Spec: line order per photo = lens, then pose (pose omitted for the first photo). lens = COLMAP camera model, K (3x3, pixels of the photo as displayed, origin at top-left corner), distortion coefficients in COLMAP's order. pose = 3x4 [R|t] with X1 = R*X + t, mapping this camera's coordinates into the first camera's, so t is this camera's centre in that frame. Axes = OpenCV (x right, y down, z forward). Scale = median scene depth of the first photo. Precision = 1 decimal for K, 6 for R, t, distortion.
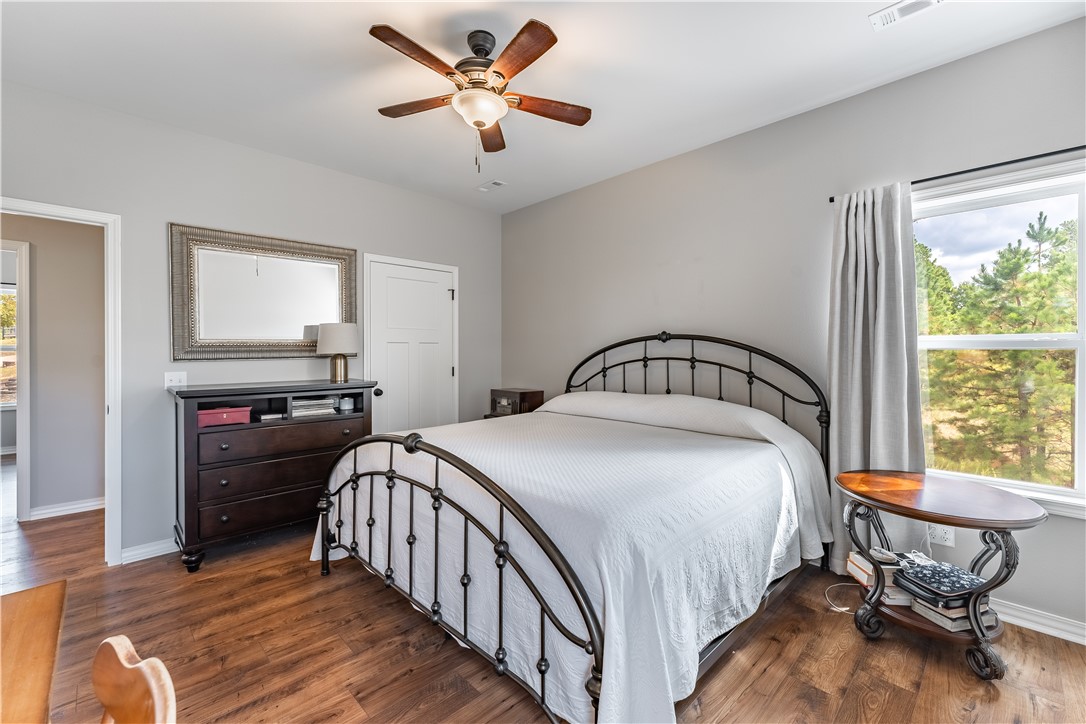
lens RADIAL K [[450.0, 0, 540.9], [0, 450.0, 358.2], [0, 0, 1]] dist [0.000495, -0.000331]
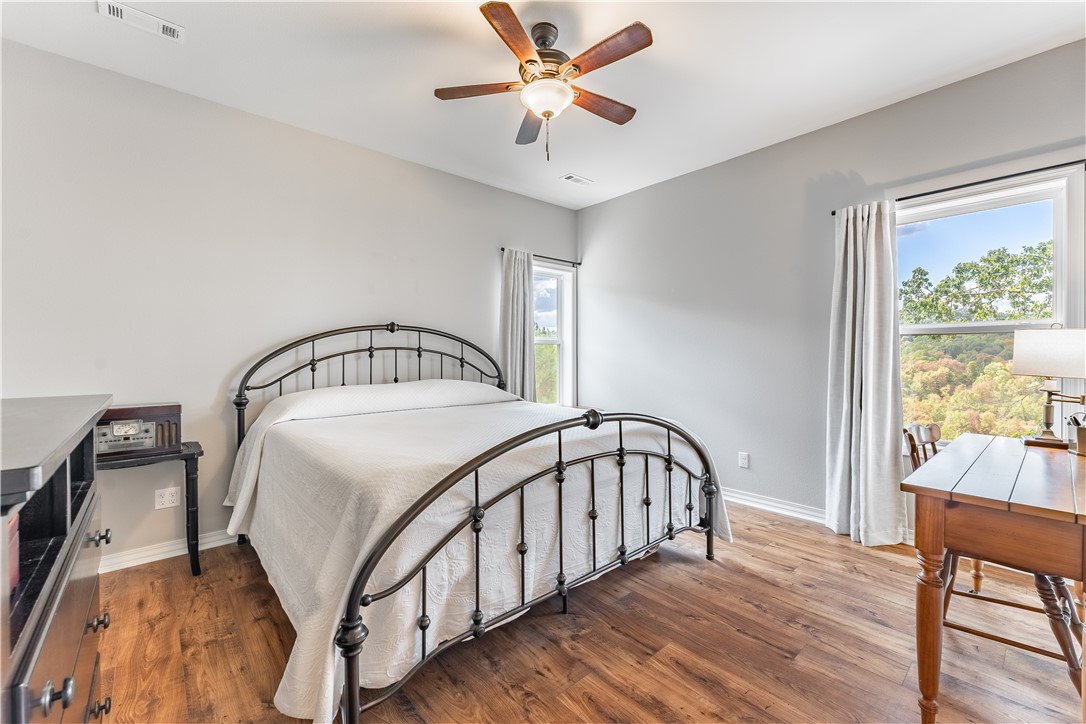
lens RADIAL K [[450.0, 0, 540.9], [0, 450.0, 358.2], [0, 0, 1]] dist [0.000495, -0.000331]
pose [[0.053800, -0.005520, 0.998536, -0.860015], [0.017303, 0.999840, 0.004595, 0.028502], [-0.998402, 0.017030, 0.053887, 0.695534]]
